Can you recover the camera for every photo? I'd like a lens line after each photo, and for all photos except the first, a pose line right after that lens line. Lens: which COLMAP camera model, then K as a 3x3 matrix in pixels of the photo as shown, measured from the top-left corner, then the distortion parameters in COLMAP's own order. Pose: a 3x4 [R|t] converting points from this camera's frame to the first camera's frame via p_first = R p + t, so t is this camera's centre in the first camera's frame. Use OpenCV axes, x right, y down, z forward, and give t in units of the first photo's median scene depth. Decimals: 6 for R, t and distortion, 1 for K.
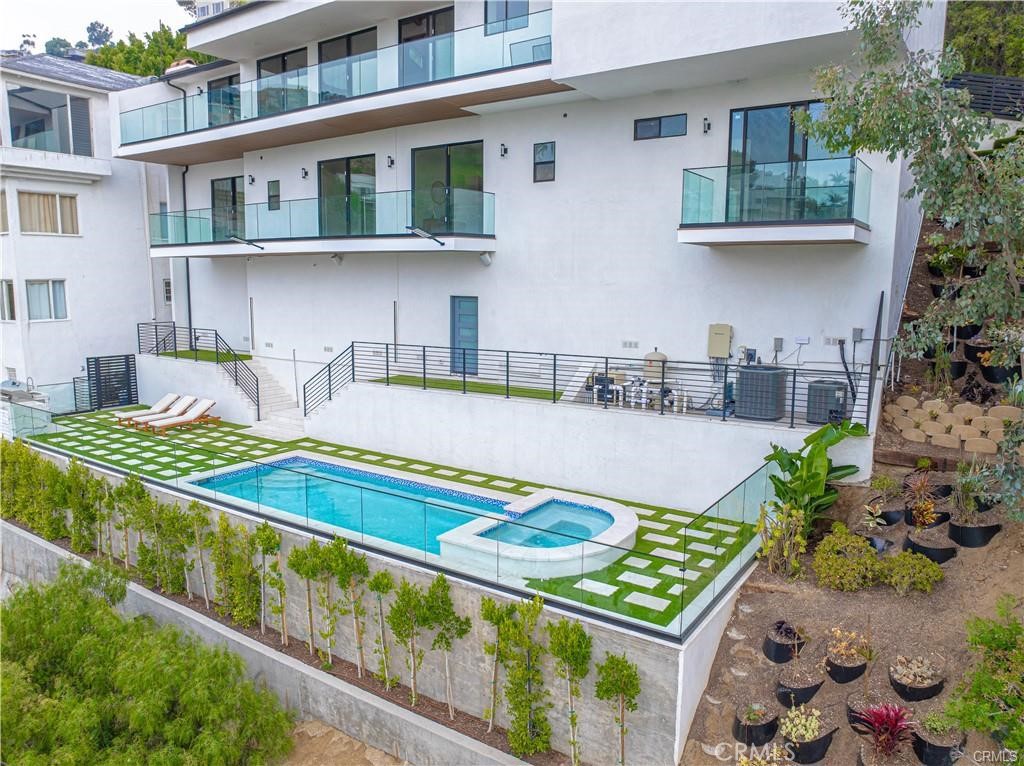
lens RADIAL K [[718.3, 0, 512.0], [0, 718.3, 383.0], [0, 0, 1]] dist [-0.037349, 0.000869]
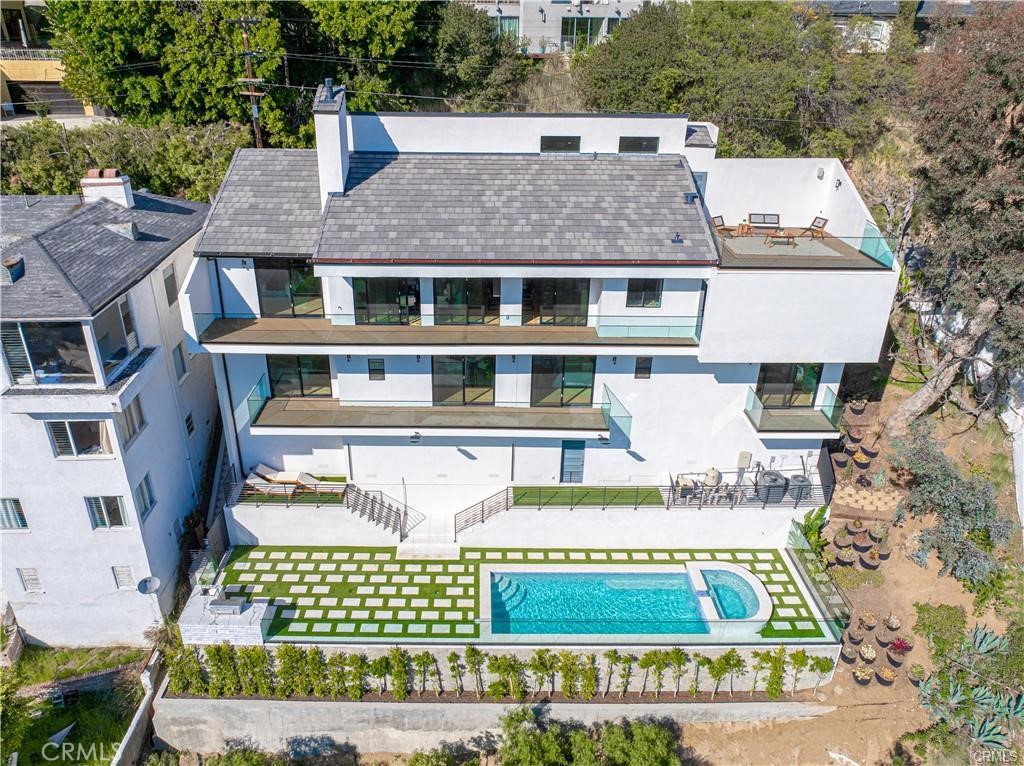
lens RADIAL K [[734.6, 0, 485.2], [0, 734.6, 380.1], [0, 0, 1]] dist [-0.034847, 0.004547]
pose [[0.829332, -0.251178, 0.499117, -1.198537], [0.079845, 0.937372, 0.339056, -0.970163], [-0.553022, -0.241338, 0.797448, -0.125660]]
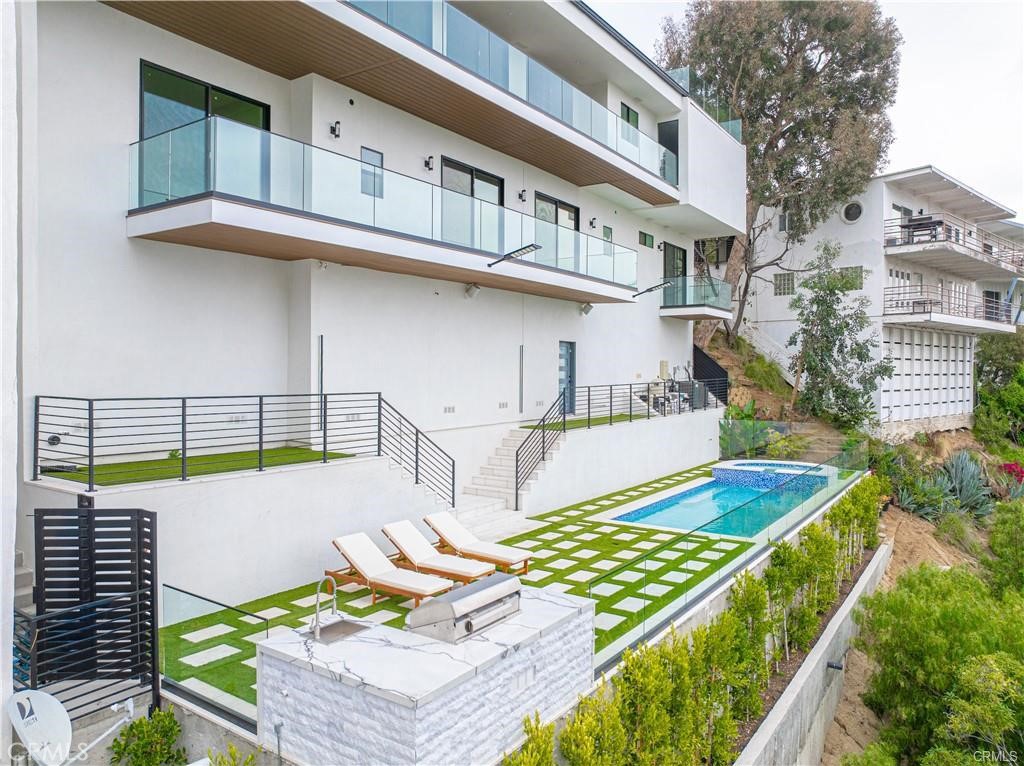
lens RADIAL K [[718.3, 0, 512.0], [0, 718.3, 383.0], [0, 0, 1]] dist [-0.037349, 0.000869]
pose [[0.004701, -0.027622, 0.999607, -1.434044], [0.135628, 0.990399, 0.026730, -0.123544], [-0.990749, 0.135449, 0.008402, 1.344902]]
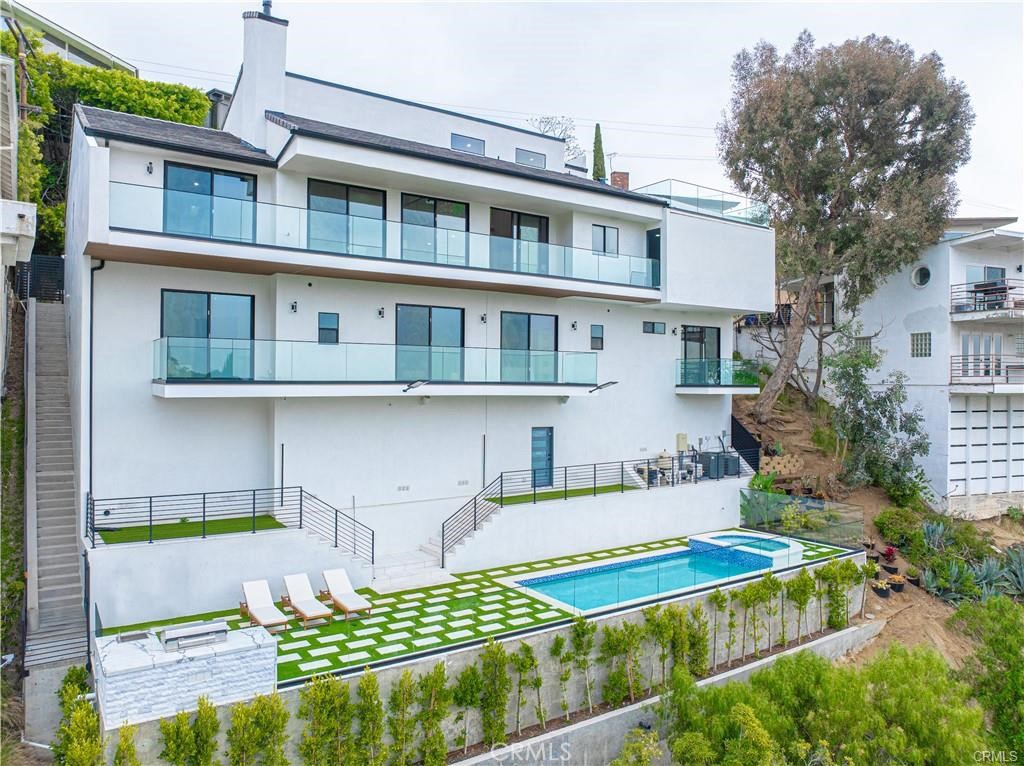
lens RADIAL K [[718.3, 0, 512.0], [0, 718.3, 383.0], [0, 0, 1]] dist [-0.037349, 0.000869]
pose [[0.368568, -0.007396, 0.929571, -1.634328], [0.126581, 0.991054, -0.042304, -0.190148], [-0.920942, 0.133258, 0.366207, 0.692134]]
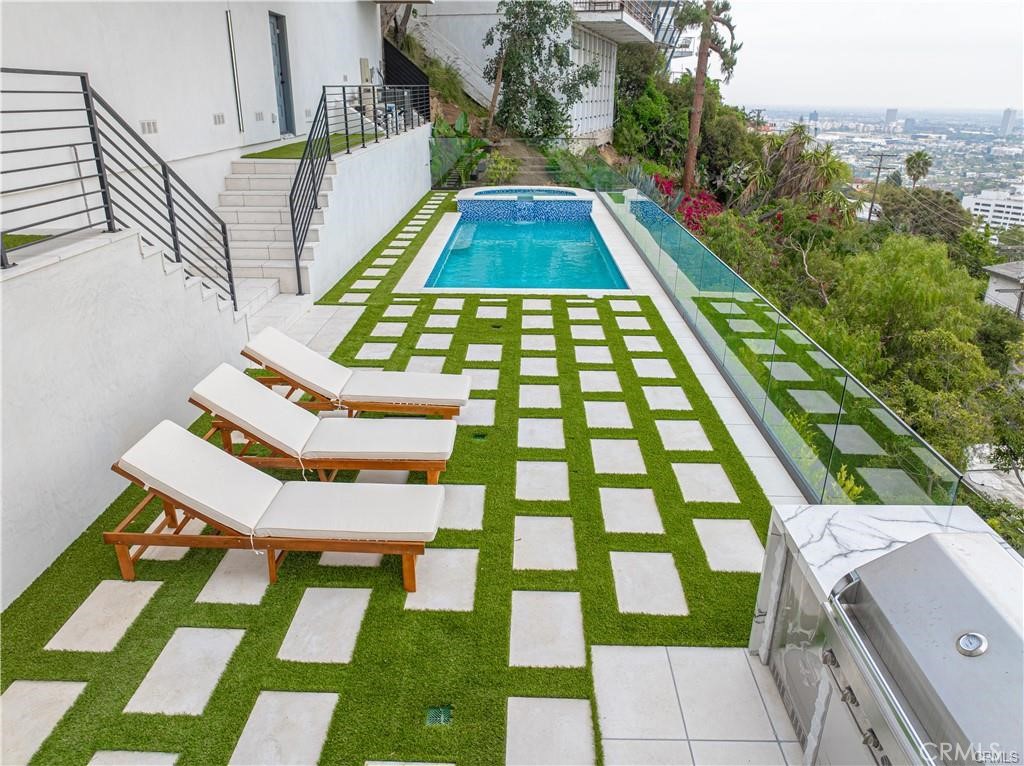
lens RADIAL K [[718.3, 0, 512.0], [0, 718.3, 383.0], [0, 0, 1]] dist [-0.037349, 0.000869]
pose [[-0.543712, -0.326585, 0.773123, -1.025831], [0.106568, 0.886862, 0.449576, -0.110057], [-0.832478, 0.326830, -0.447395, 1.528260]]
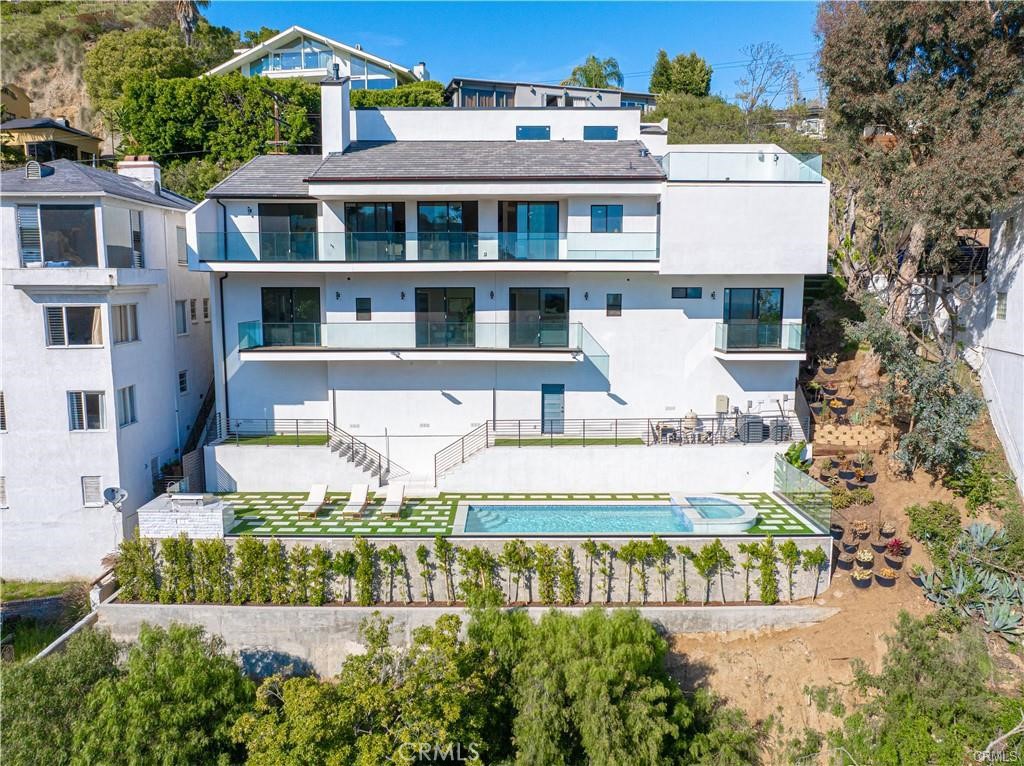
lens RADIAL K [[727.0, 0, 512.0], [0, 727.0, 383.0], [0, 0, 1]] dist [-0.040165, 0.005098]
pose [[0.828378, -0.081203, 0.554252, -1.261036], [0.086127, 0.996135, 0.017218, -0.196612], [-0.553508, 0.033473, 0.832171, -0.325452]]
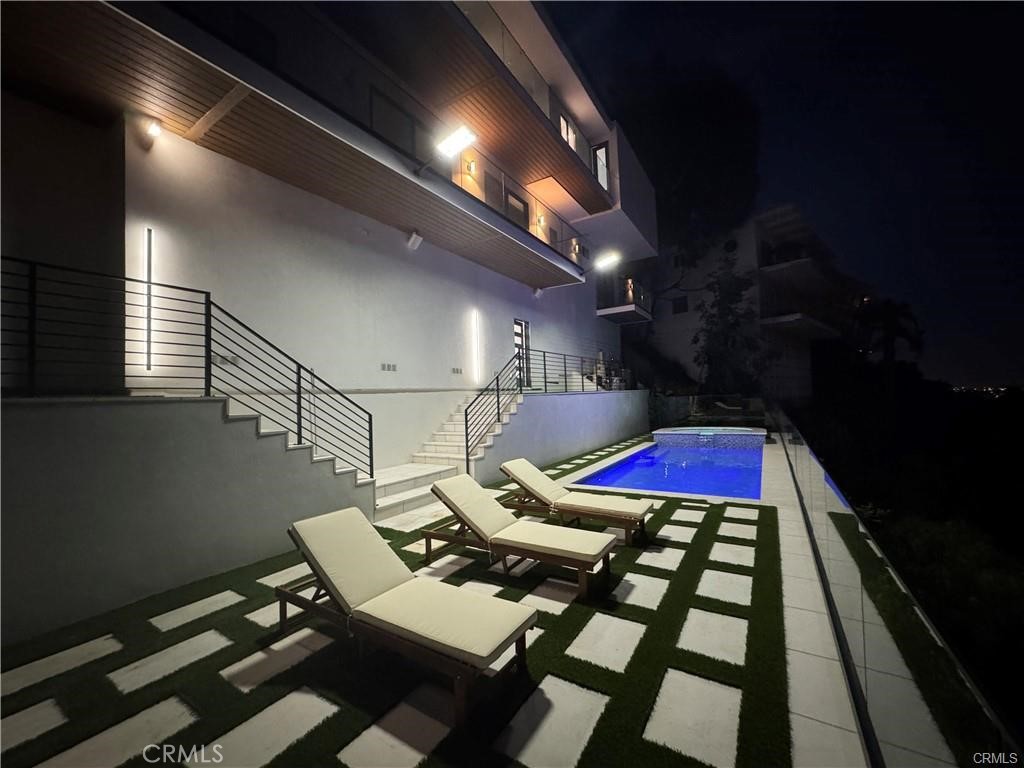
lens RADIAL K [[406.8, 0, 512.0], [0, 406.8, 384.0], [0, 0, 1]] dist [-0.001580, -0.000133]
pose [[-0.032719, 0.031307, 0.998974, -0.910098], [0.175873, 0.984093, -0.025081, -0.005102], [-0.983869, 0.174872, -0.037705, 1.316122]]
